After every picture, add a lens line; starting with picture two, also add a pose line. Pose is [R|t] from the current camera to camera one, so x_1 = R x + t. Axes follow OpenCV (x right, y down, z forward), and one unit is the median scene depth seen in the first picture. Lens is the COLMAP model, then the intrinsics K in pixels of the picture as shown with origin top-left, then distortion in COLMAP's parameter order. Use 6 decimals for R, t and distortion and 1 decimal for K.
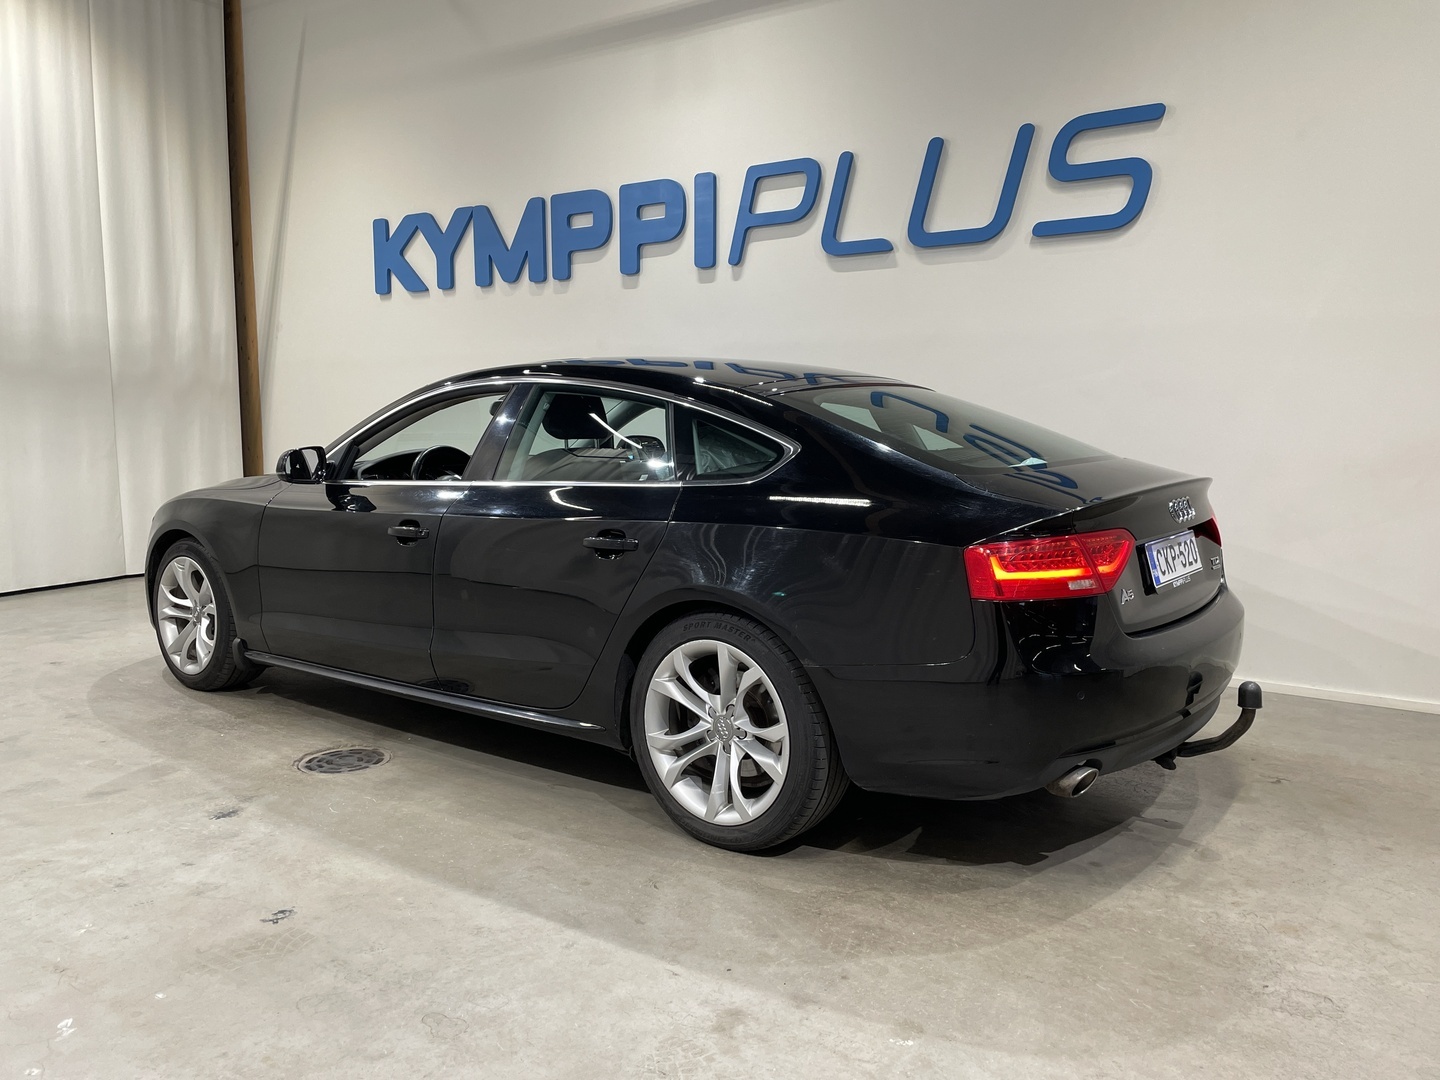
lens RADIAL K [[1094.4, 0, 723.8], [0, 1094.4, 530.7], [0, 0, 1]] dist [0.087534, -0.116754]
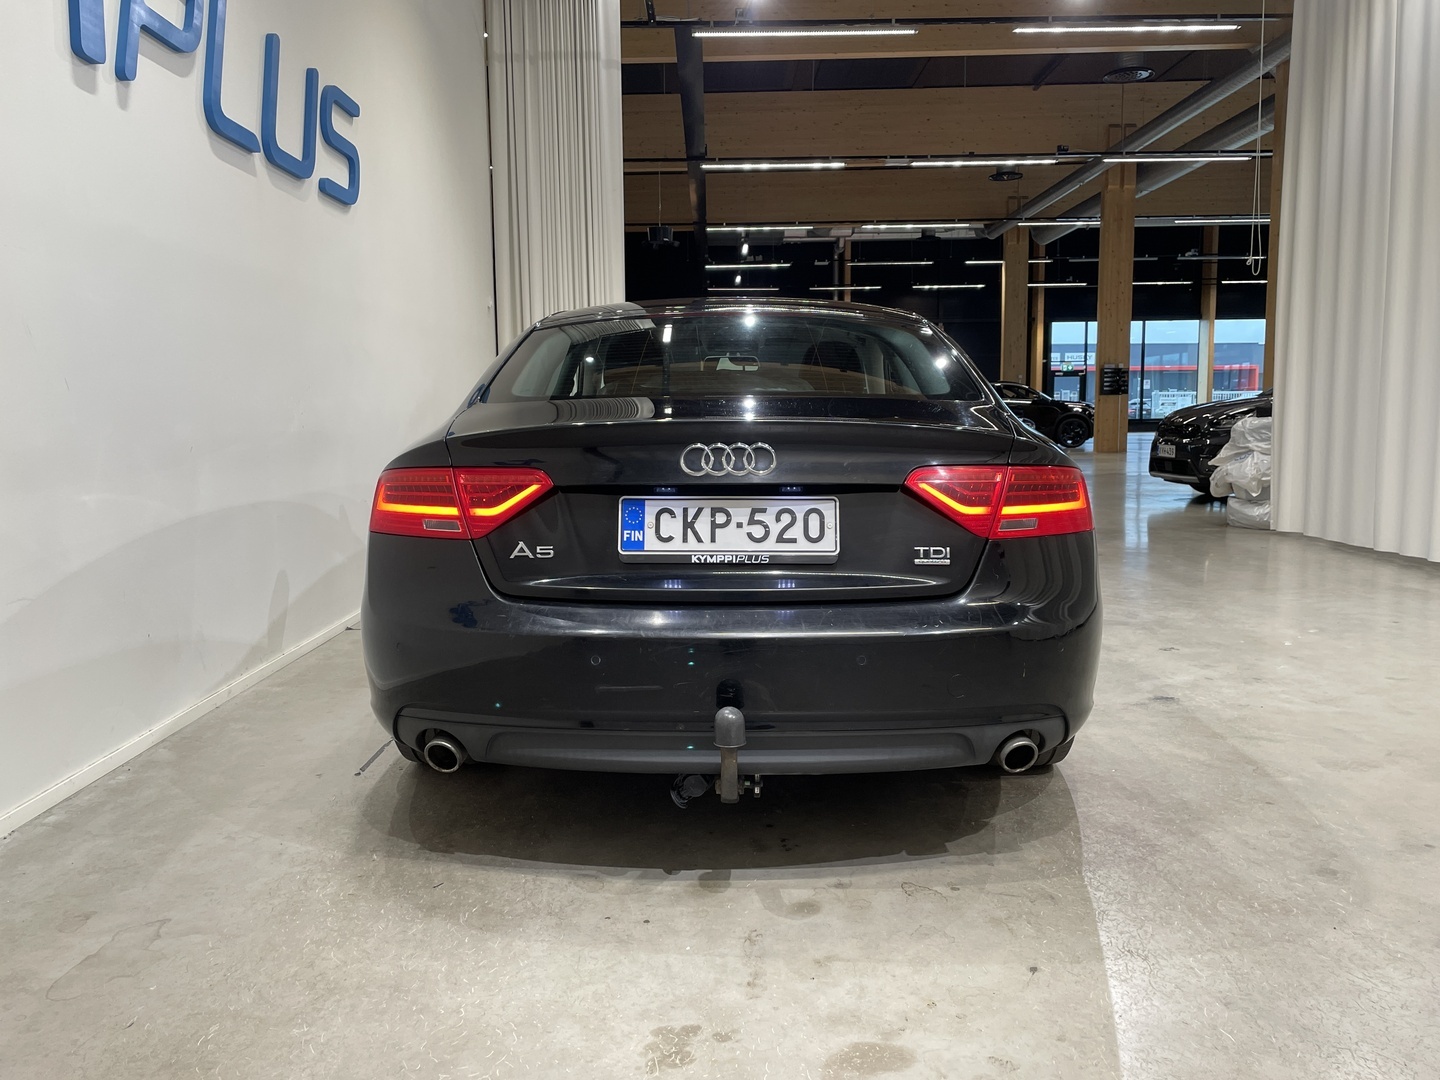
lens RADIAL K [[1106.5, 0, 731.0], [0, 1106.5, 509.0], [0, 0, 1]] dist [0.081261, -0.113139]
pose [[-0.578310, -0.065770, 0.813162, -0.695092], [0.102525, 0.982984, 0.152419, -0.098376], [-0.809349, 0.171515, -0.561726, 1.232538]]
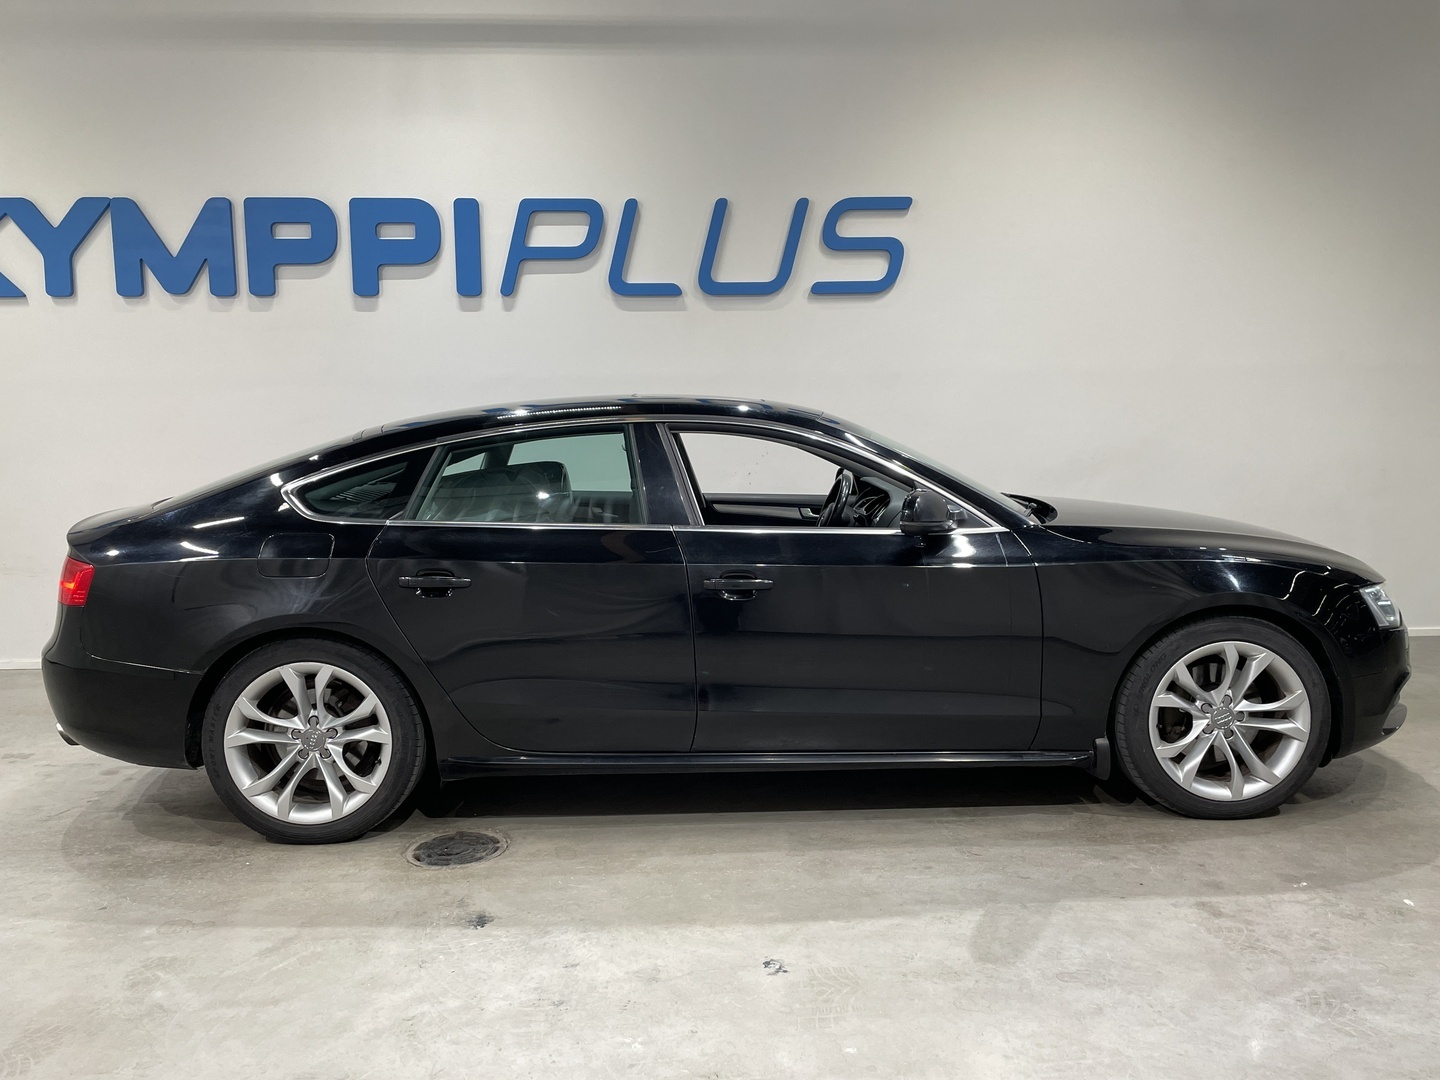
lens RADIAL K [[1096.4, 0, 725.3], [0, 1096.4, 538.4], [0, 0, 1]] dist [0.080141, -0.099146]
pose [[0.794518, -0.071939, 0.602964, -0.497997], [0.080620, 0.996664, 0.012680, -0.023940], [-0.601865, 0.038536, 0.797668, 0.113430]]
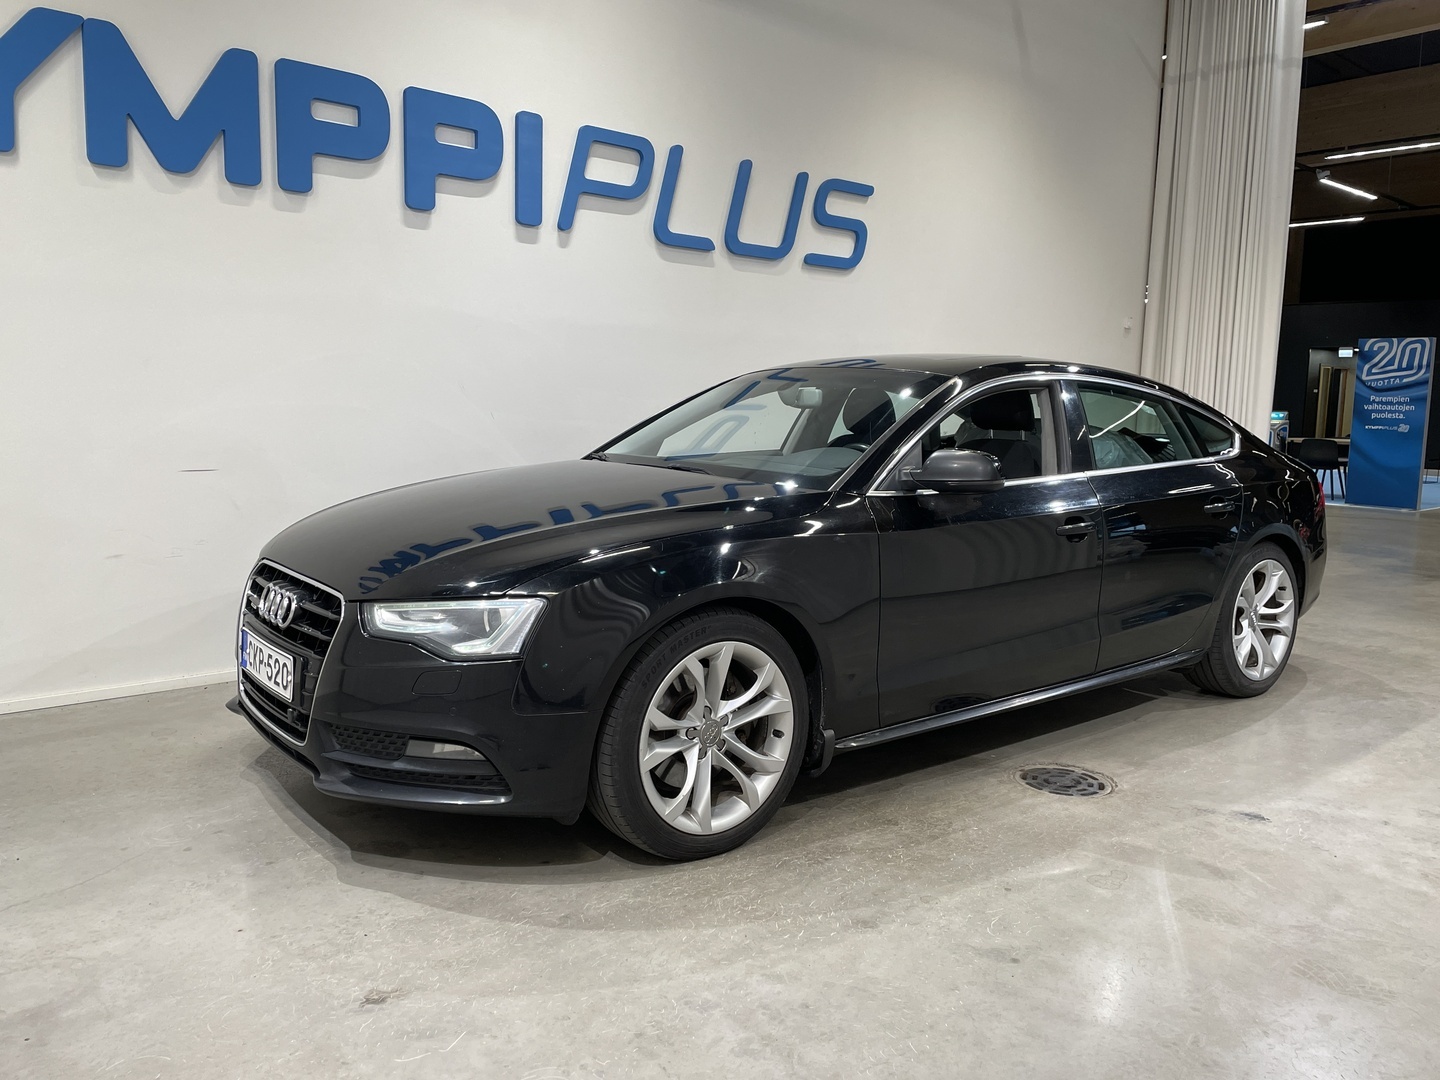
lens RADIAL K [[1097.8, 0, 721.8], [0, 1097.8, 527.9], [0, 0, 1]] dist [0.082276, -0.110157]
pose [[0.250745, -0.106470, 0.962180, -0.932823], [0.086175, 0.992442, 0.087362, -0.079482], [-0.964210, 0.061010, 0.258025, 0.740700]]
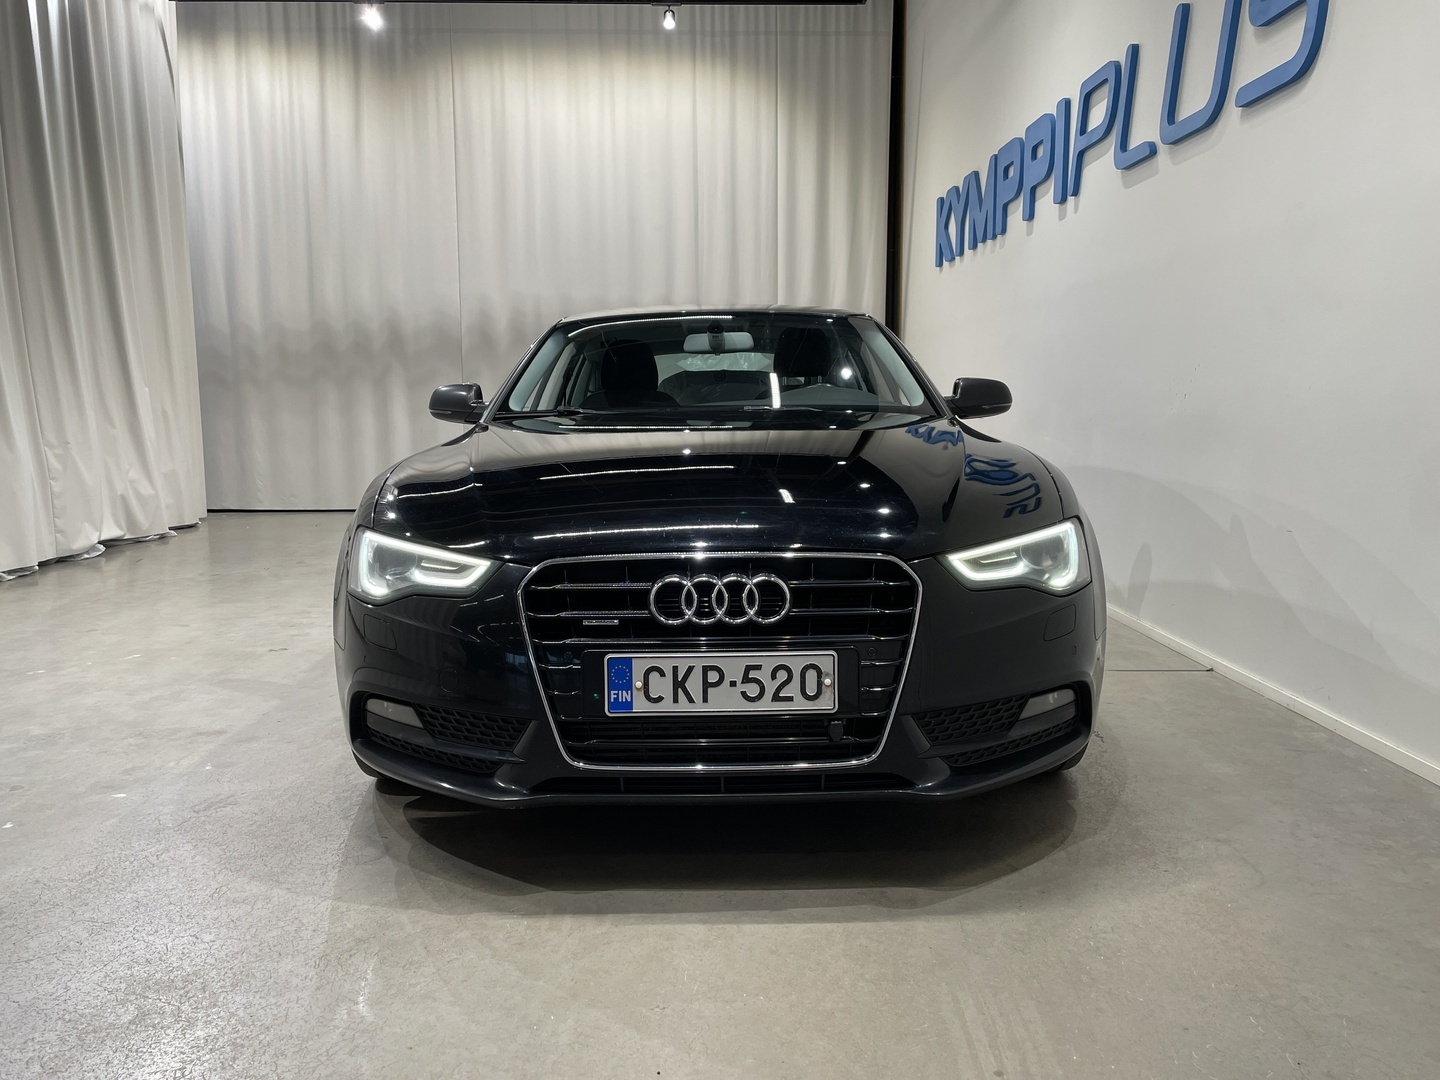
lens RADIAL K [[1087.6, 0, 720.0], [0, 1087.6, 540.0], [0, 0, 1]] dist [0.079732, -0.144453]
pose [[0.588603, 0.099815, -0.802237, 0.657767], [-0.084513, 0.994508, 0.061730, 0.010276], [0.803993, 0.031465, 0.593806, 0.269576]]
